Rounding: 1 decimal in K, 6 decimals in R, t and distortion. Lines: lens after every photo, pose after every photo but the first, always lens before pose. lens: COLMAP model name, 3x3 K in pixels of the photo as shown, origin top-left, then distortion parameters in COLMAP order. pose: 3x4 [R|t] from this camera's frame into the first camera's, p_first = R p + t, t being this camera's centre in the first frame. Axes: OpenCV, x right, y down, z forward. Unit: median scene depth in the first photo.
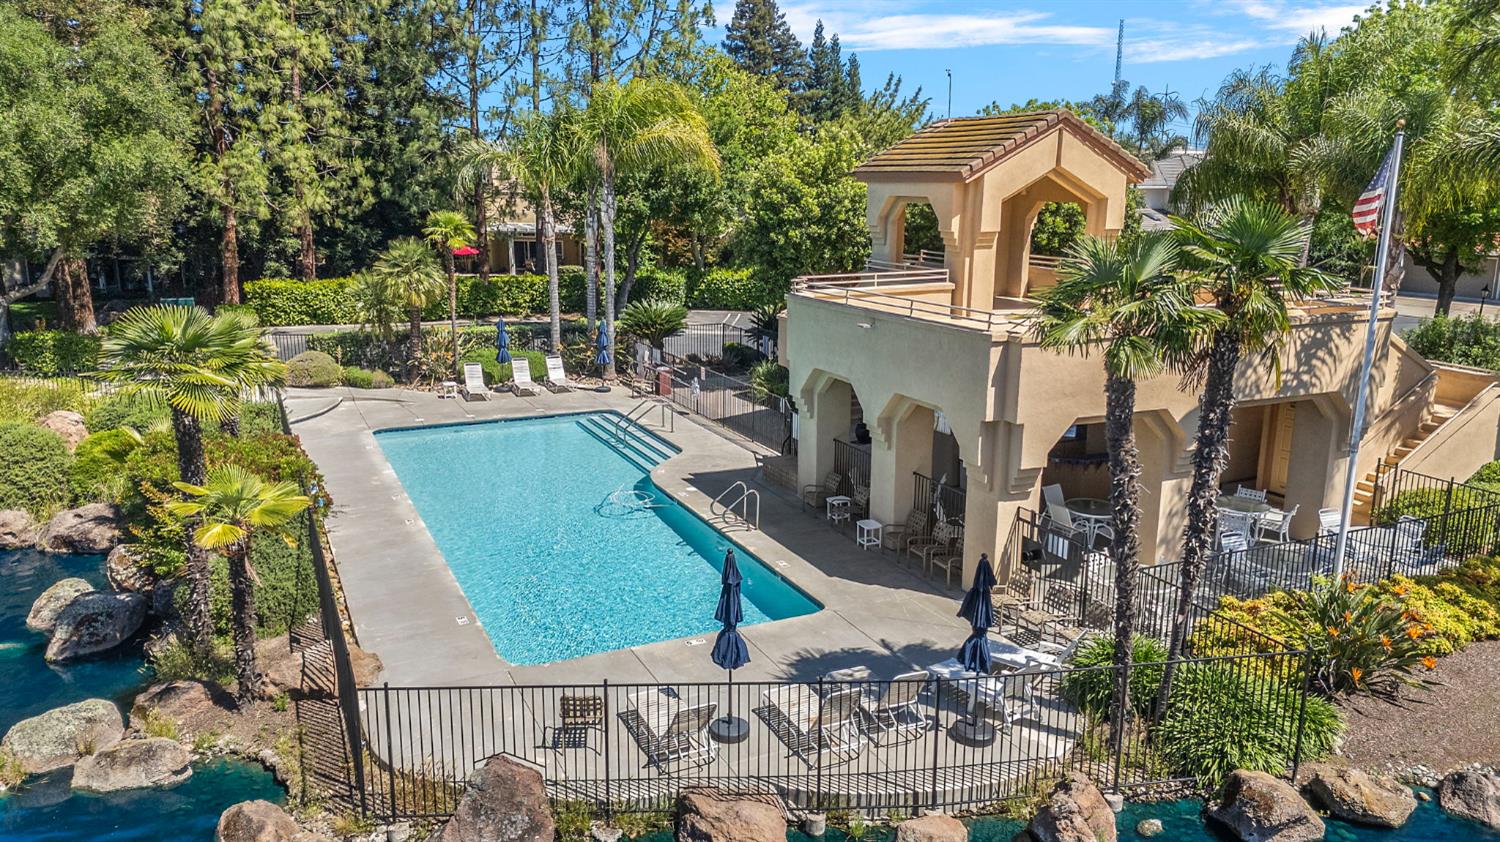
lens RADIAL K [[1091.9, 0, 750.0], [0, 1091.9, 421.0], [0, 0, 1]] dist [0.075601, -0.075378]
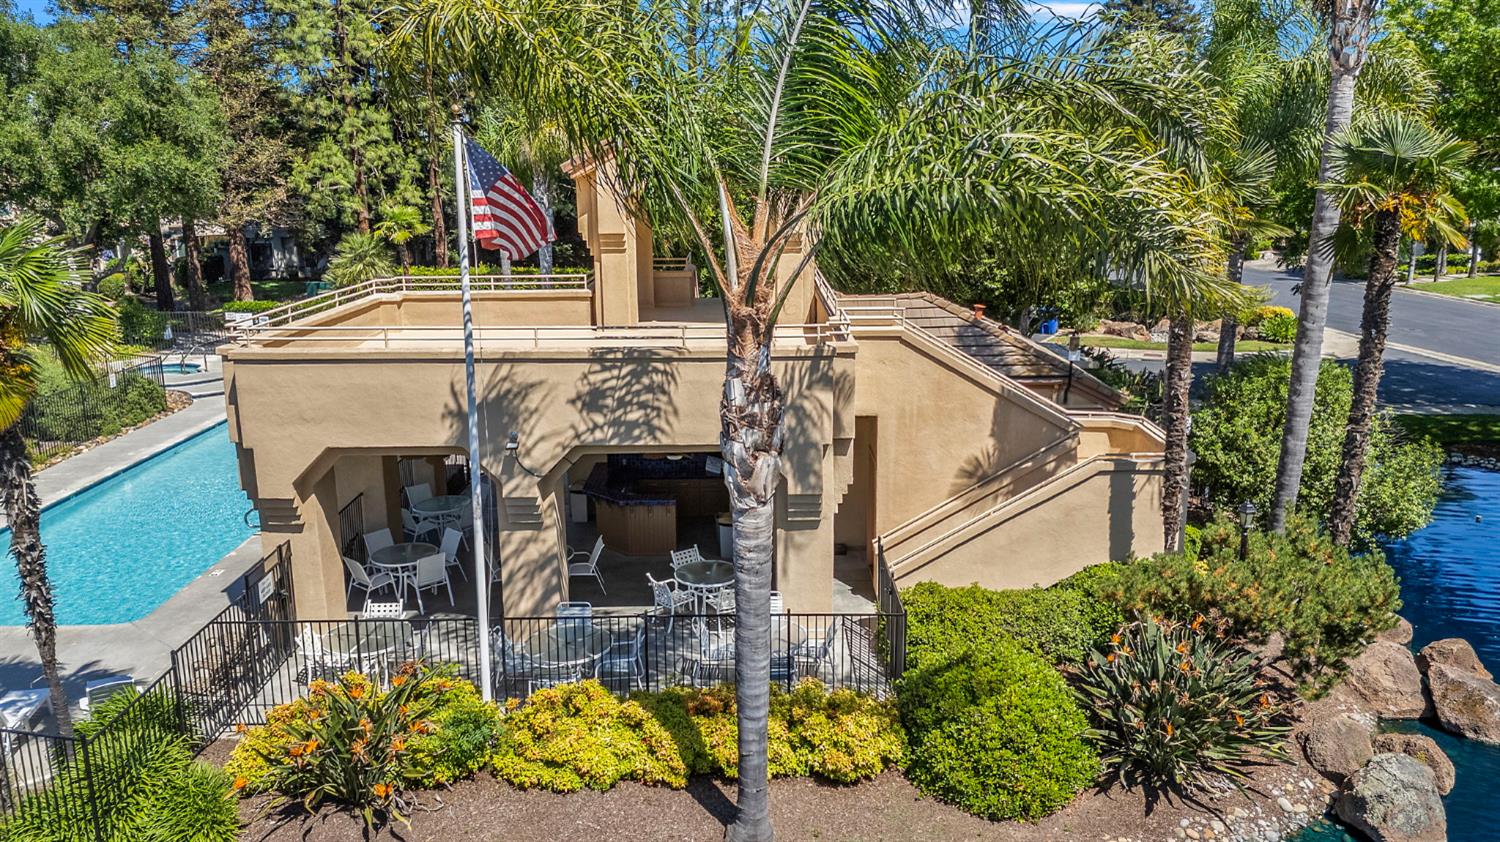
lens RADIAL K [[1091.9, 0, 750.0], [0, 1091.9, 421.0], [0, 0, 1]] dist [0.075601, -0.075378]
pose [[0.922822, 0.082469, -0.376295, 0.665526], [-0.081282, 0.996509, 0.019062, -0.046777], [0.376553, 0.012995, 0.926304, 0.216560]]
